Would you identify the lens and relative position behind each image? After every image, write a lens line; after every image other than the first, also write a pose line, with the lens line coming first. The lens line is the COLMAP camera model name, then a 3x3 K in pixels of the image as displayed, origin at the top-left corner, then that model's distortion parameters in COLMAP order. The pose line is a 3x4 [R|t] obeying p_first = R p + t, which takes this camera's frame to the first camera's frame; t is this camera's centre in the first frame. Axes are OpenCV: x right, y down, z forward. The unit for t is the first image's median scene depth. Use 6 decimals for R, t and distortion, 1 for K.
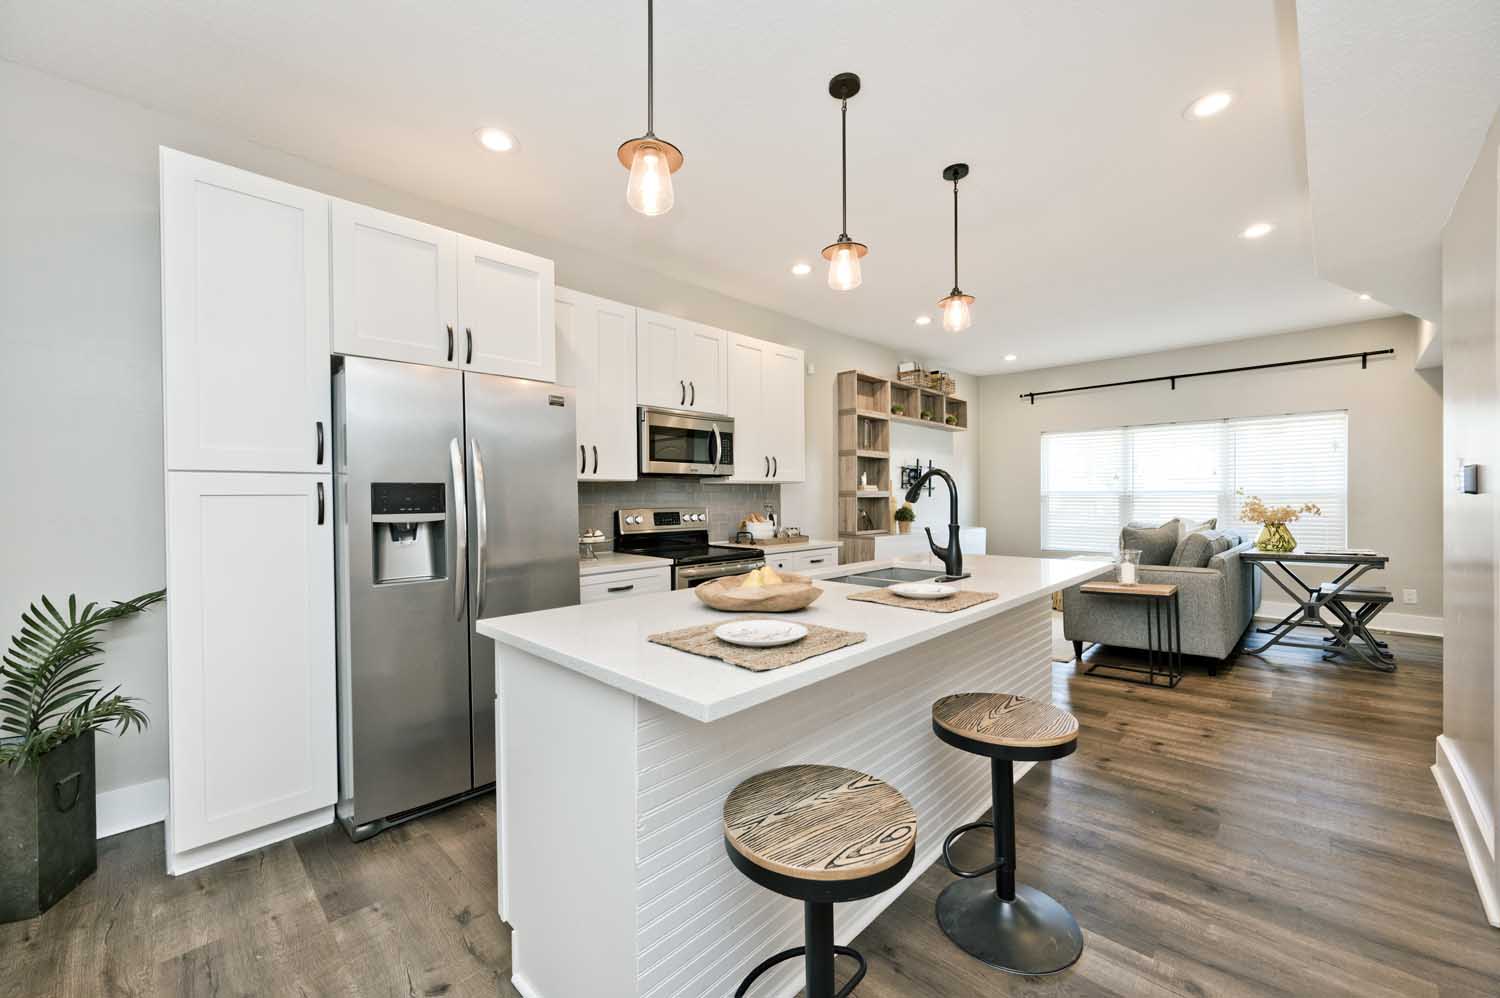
lens RADIAL K [[569.1, 0, 750.0], [0, 569.1, 499.0], [0, 0, 1]] dist [0.000528, -0.005411]
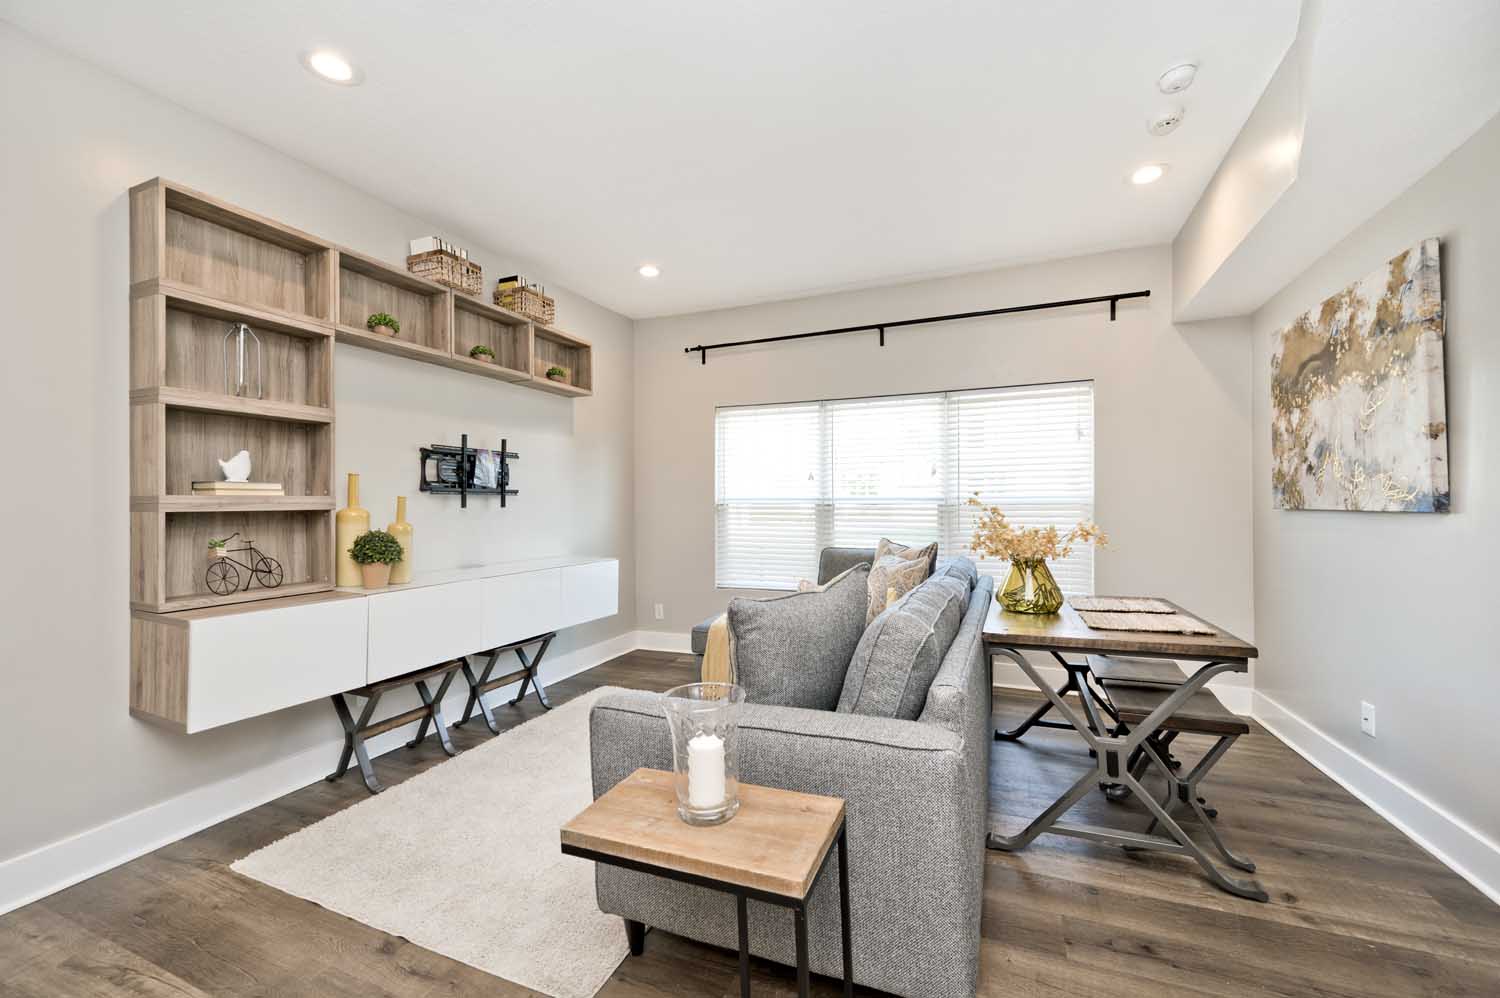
lens RADIAL K [[569.1, 0, 750.0], [0, 569.1, 499.0], [0, 0, 1]] dist [0.000528, -0.005411]
pose [[0.930010, 0.000897, 0.367534, 0.378027], [0.002841, 0.999950, -0.009629, -0.007228], [-0.367524, 0.009999, 0.929960, 0.465194]]
